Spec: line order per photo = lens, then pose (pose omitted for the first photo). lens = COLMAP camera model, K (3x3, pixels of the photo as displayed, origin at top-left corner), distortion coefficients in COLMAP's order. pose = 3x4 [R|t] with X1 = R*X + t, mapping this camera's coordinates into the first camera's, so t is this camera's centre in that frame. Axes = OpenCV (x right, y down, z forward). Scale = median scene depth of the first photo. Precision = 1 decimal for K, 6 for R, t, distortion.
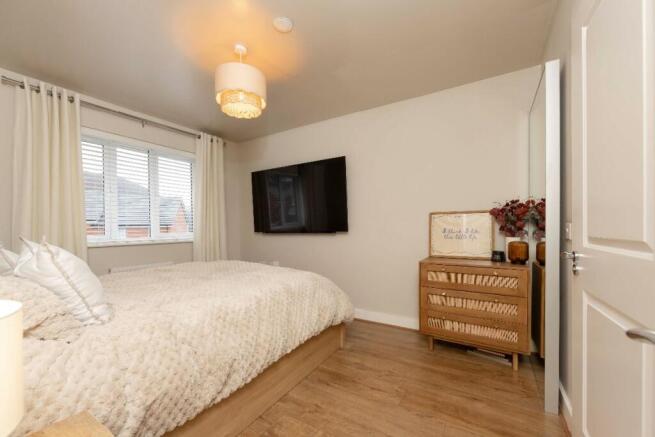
lens RADIAL K [[259.1, 0, 337.3], [0, 259.1, 216.9], [0, 0, 1]] dist [-0.001080, -0.000107]
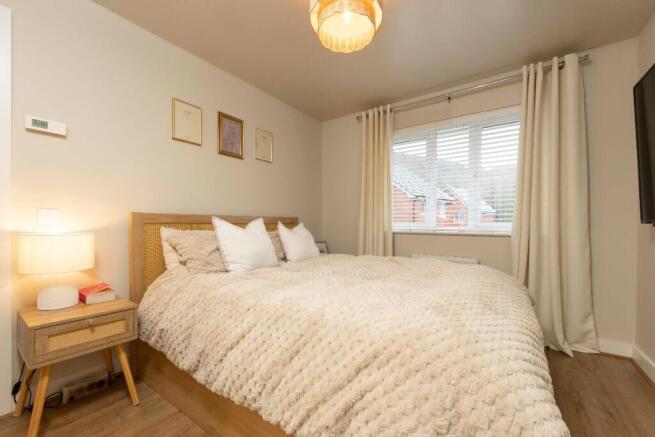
lens RADIAL K [[268.8, 0, 334.7], [0, 268.8, 220.8], [0, 0, 1]] dist [-0.000148, 0.000028]
pose [[-0.063711, -0.000897, -0.997968, 0.197430], [0.042245, 0.999101, -0.003595, 0.042276], [0.997074, -0.042388, -0.063615, 0.629941]]
